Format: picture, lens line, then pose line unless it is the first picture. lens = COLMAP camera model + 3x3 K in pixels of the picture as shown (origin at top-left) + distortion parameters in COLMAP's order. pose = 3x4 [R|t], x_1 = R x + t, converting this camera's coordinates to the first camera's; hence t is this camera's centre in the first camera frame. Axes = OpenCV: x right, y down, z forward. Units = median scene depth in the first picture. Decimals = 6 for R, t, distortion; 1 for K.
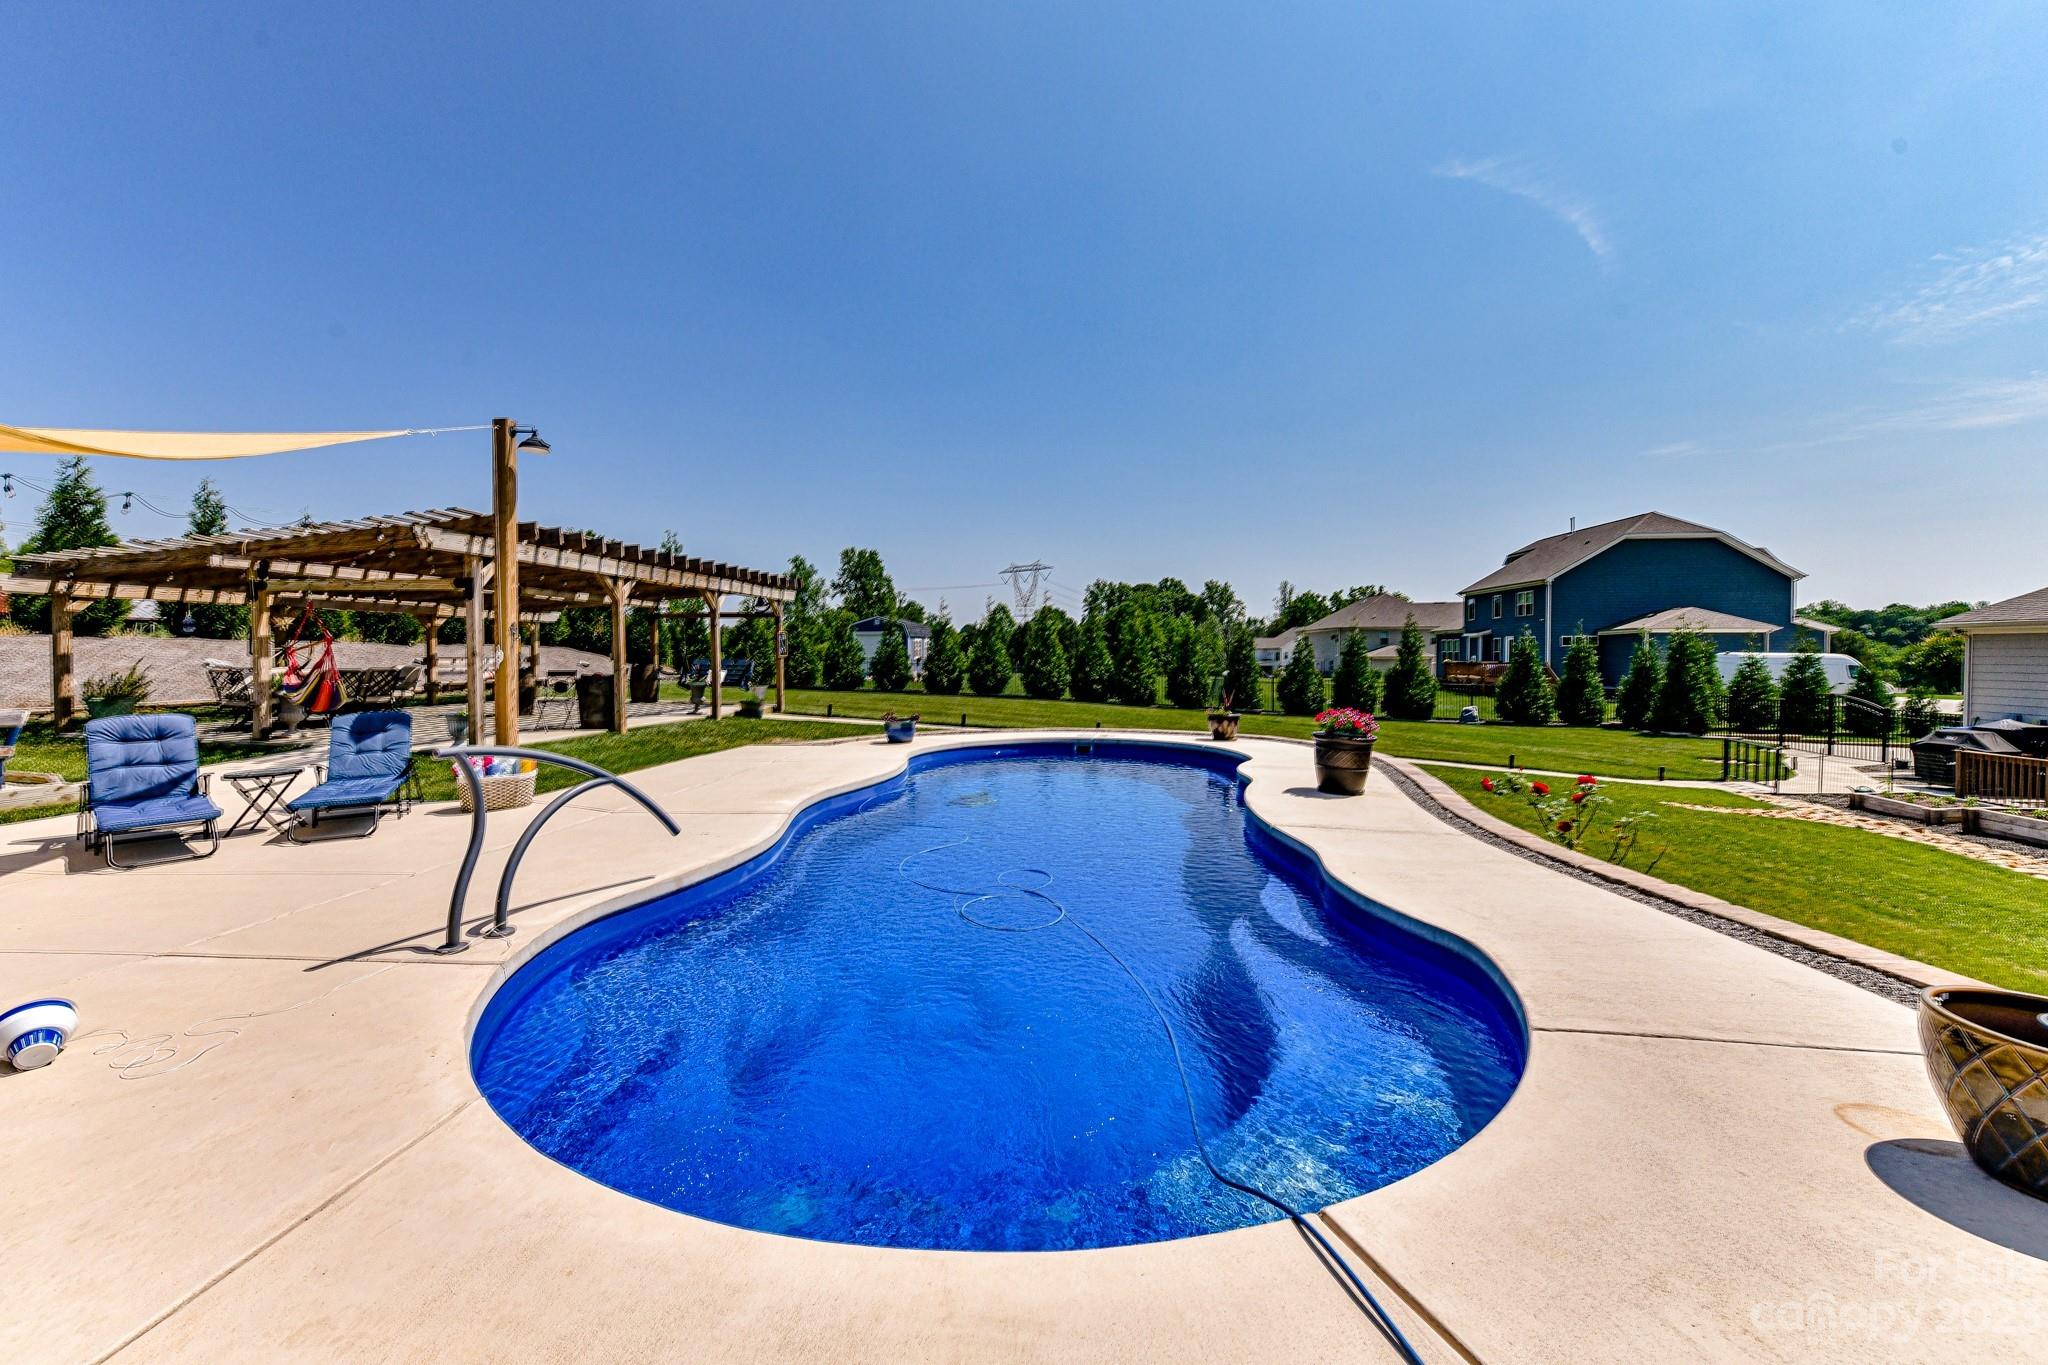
lens RADIAL K [[805.8, 0, 1023.7], [0, 805.8, 672.9], [0, 0, 1]] dist [0.007135, -0.002022]
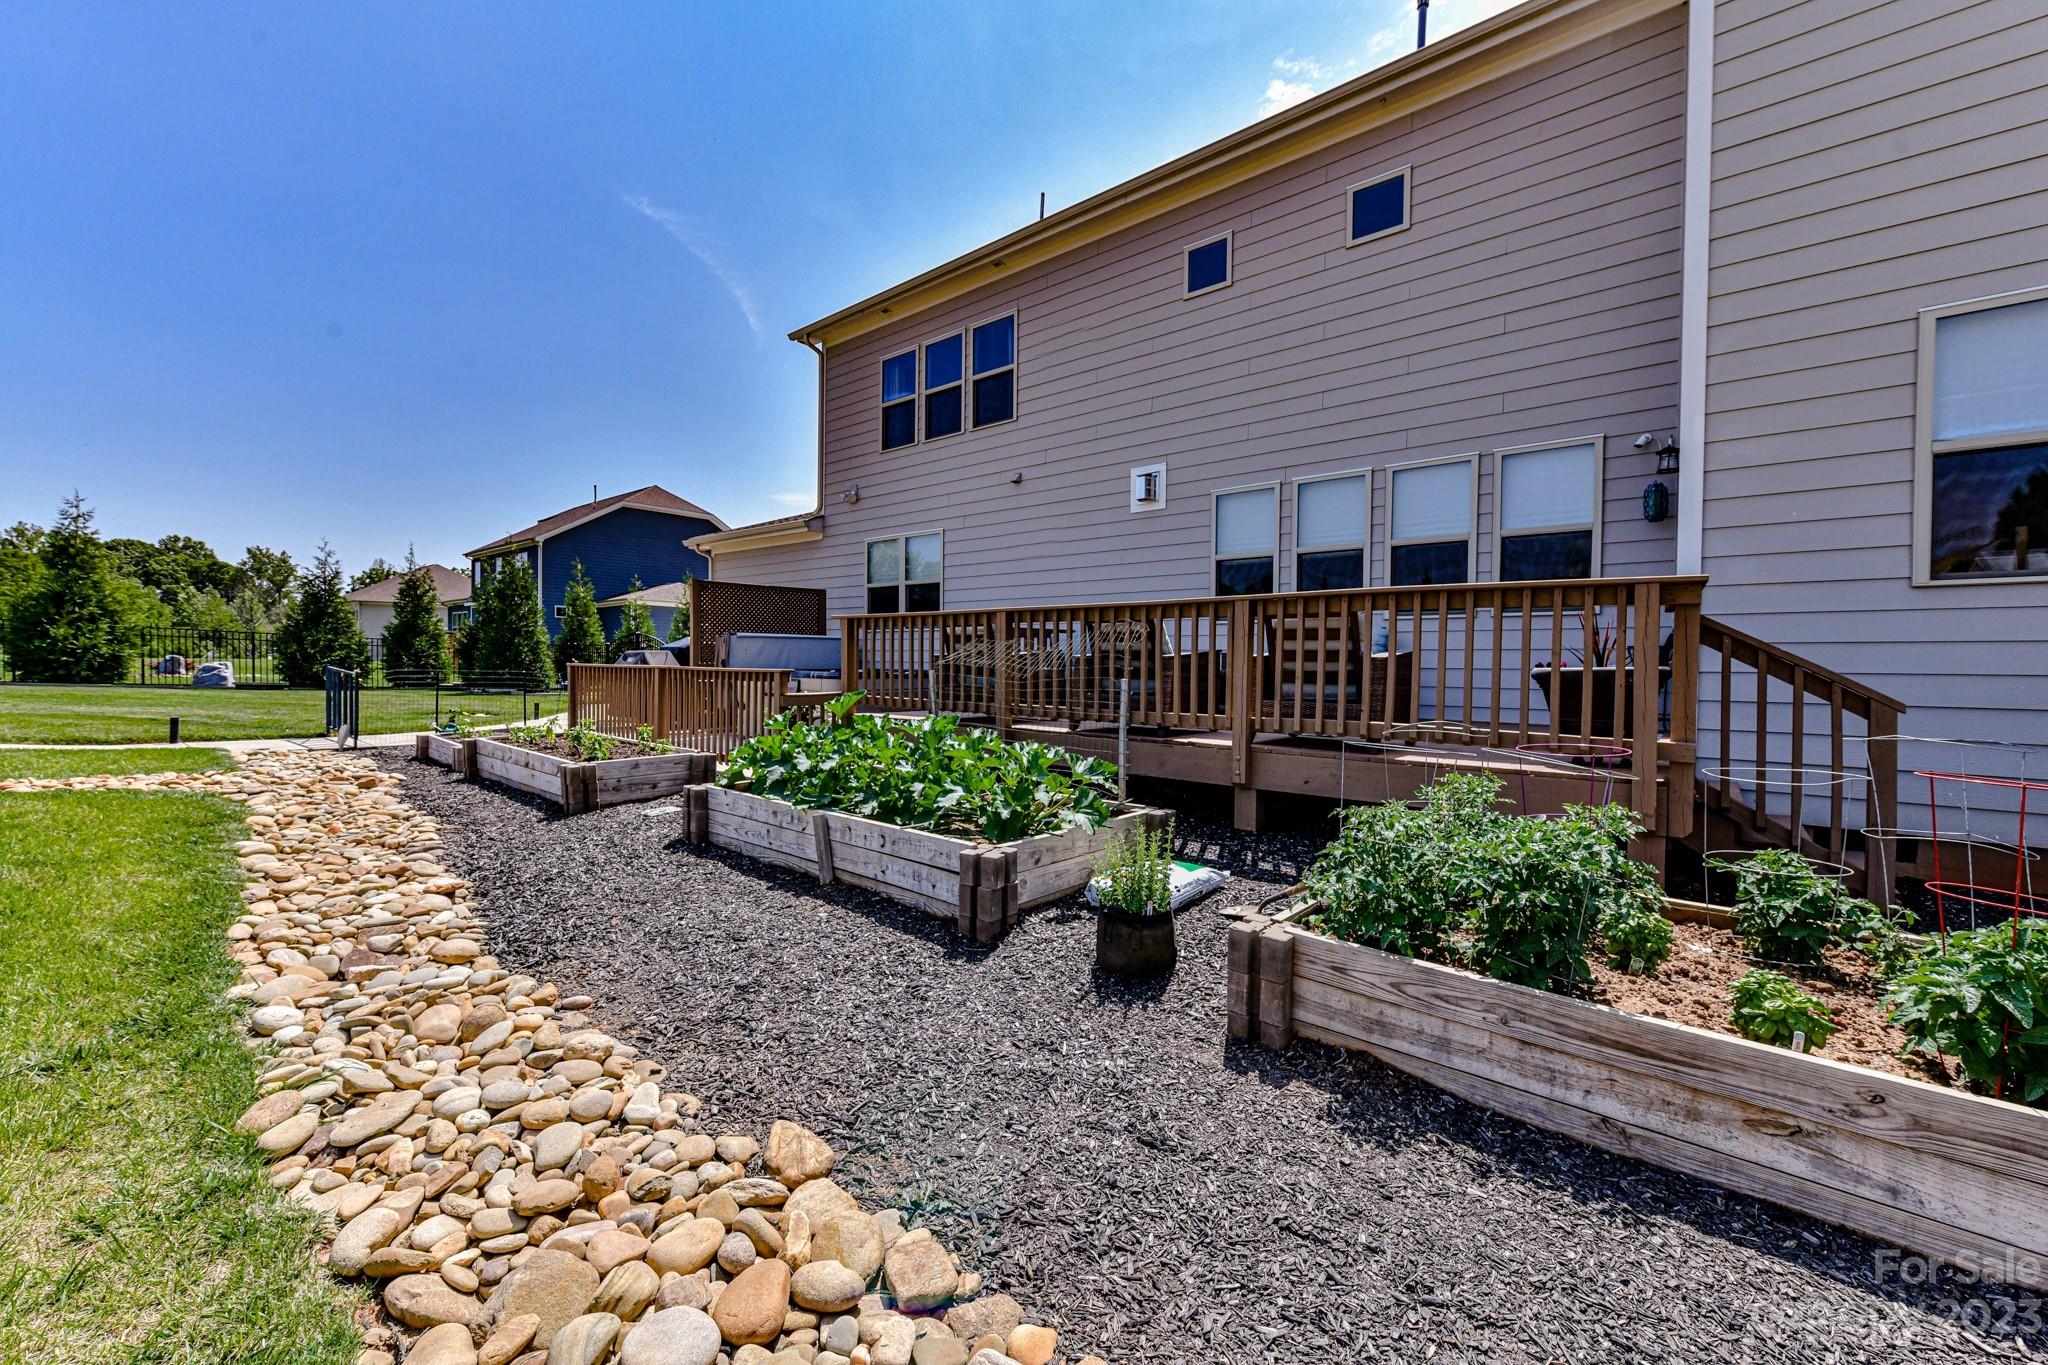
lens RADIAL K [[805.8, 0, 1018.7], [0, 805.8, 672.3], [0, 0, 1]] dist [0.007135, -0.002022]
pose [[0.581154, 0.001547, 0.813792, 0.274844], [0.003079, 0.999987, -0.004099, 0.036558], [-0.813788, 0.004888, 0.581142, 0.092749]]
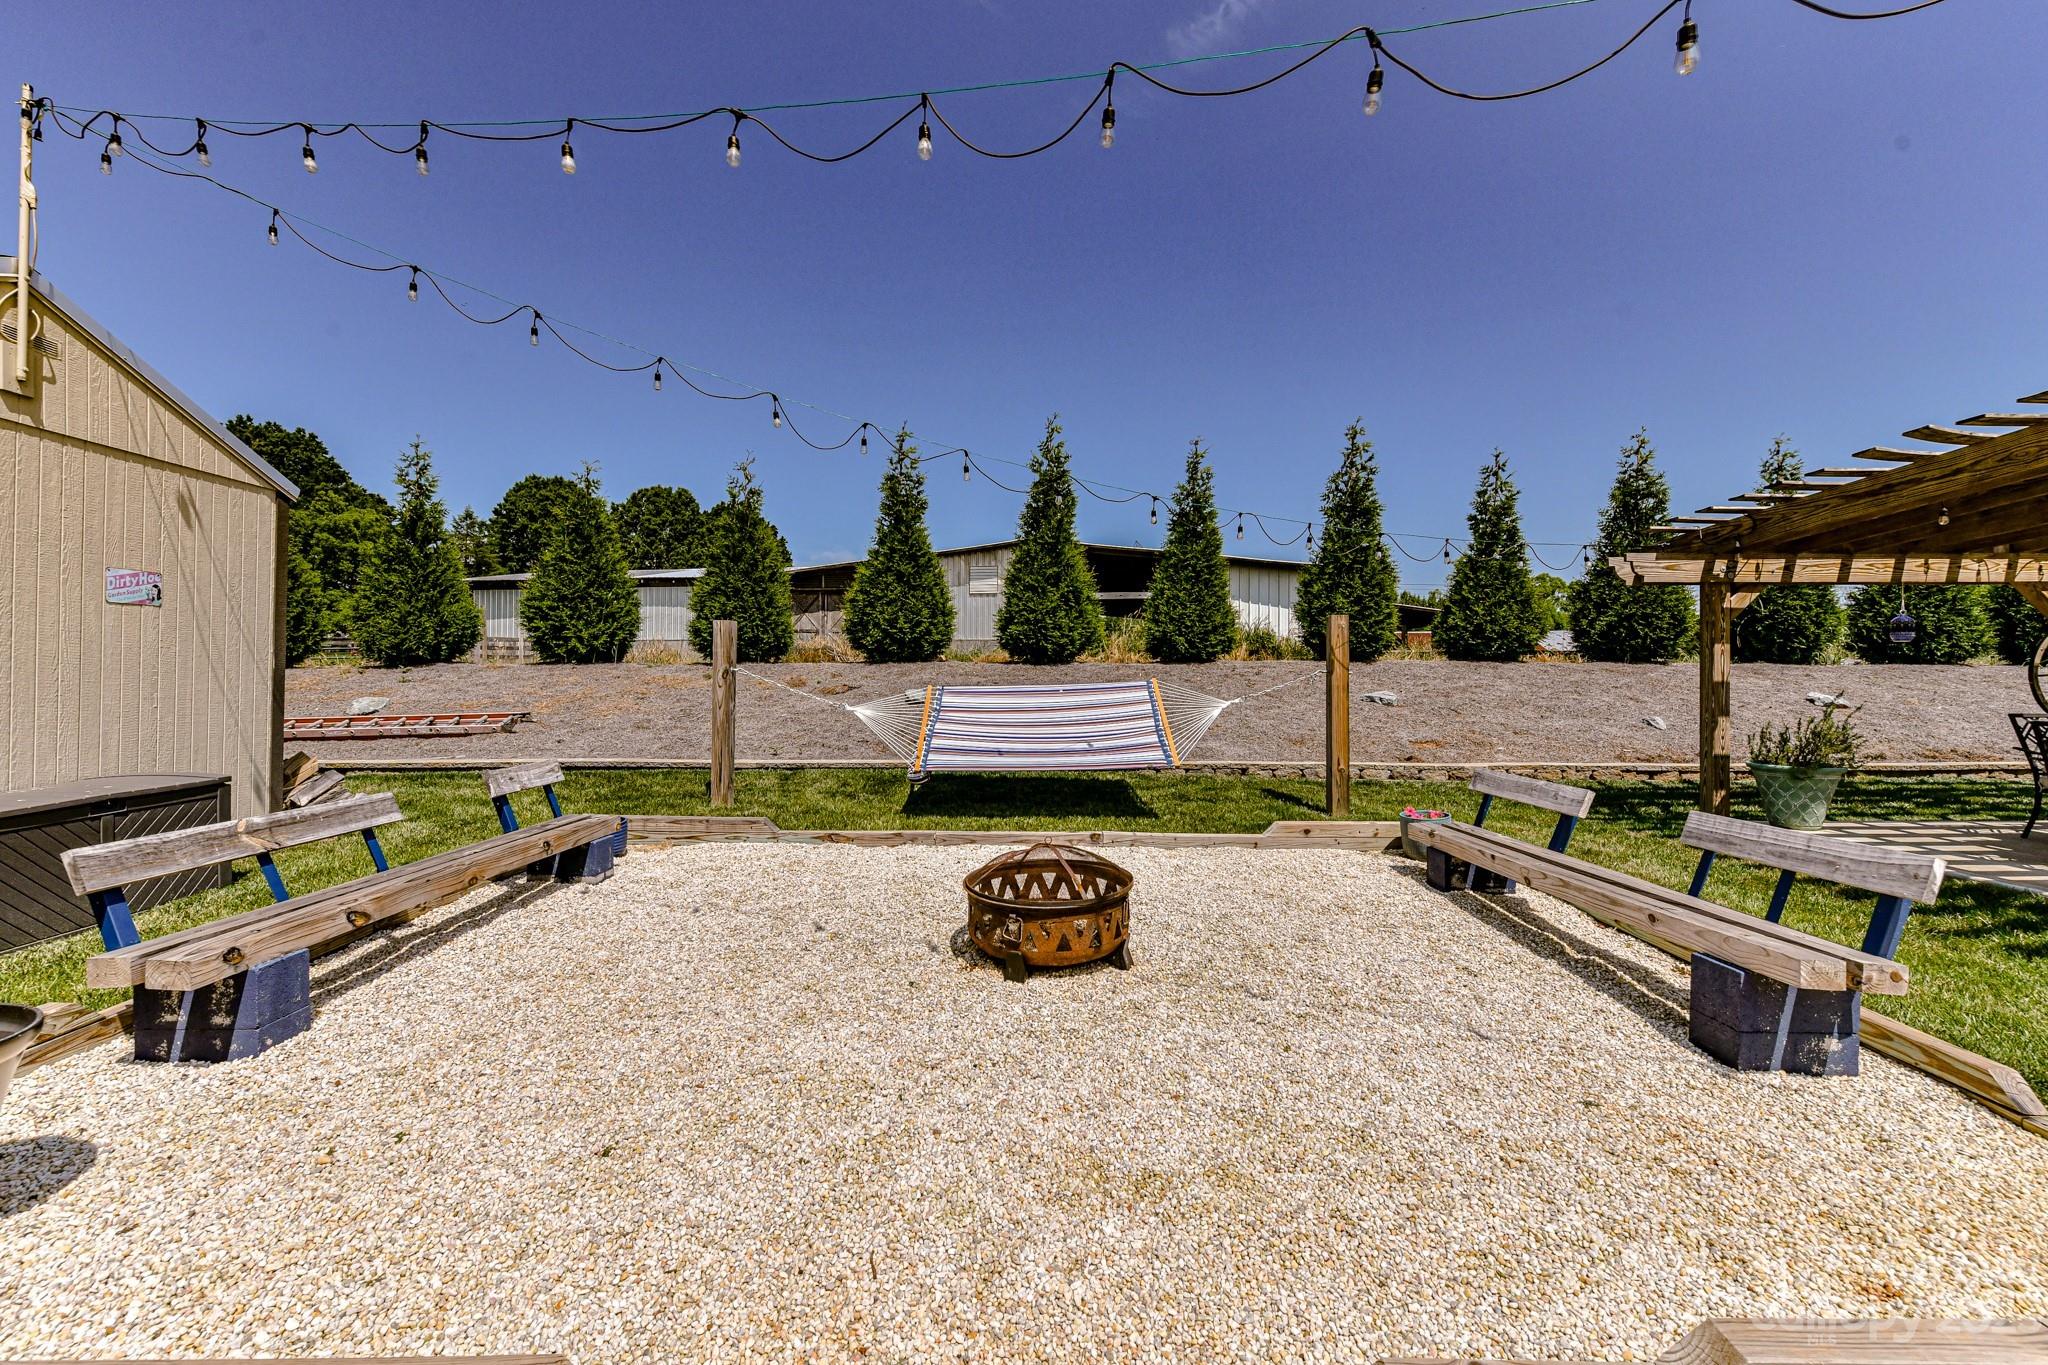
lens RADIAL K [[805.8, 0, 1019.2], [0, 805.8, 685.1], [0, 0, 1]] dist [0.007135, -0.002022]
pose [[0.140125, -0.000112, -0.990134, -0.169989], [-0.023740, 0.999712, -0.003473, -0.001949], [0.989849, 0.023992, 0.140082, 0.104639]]
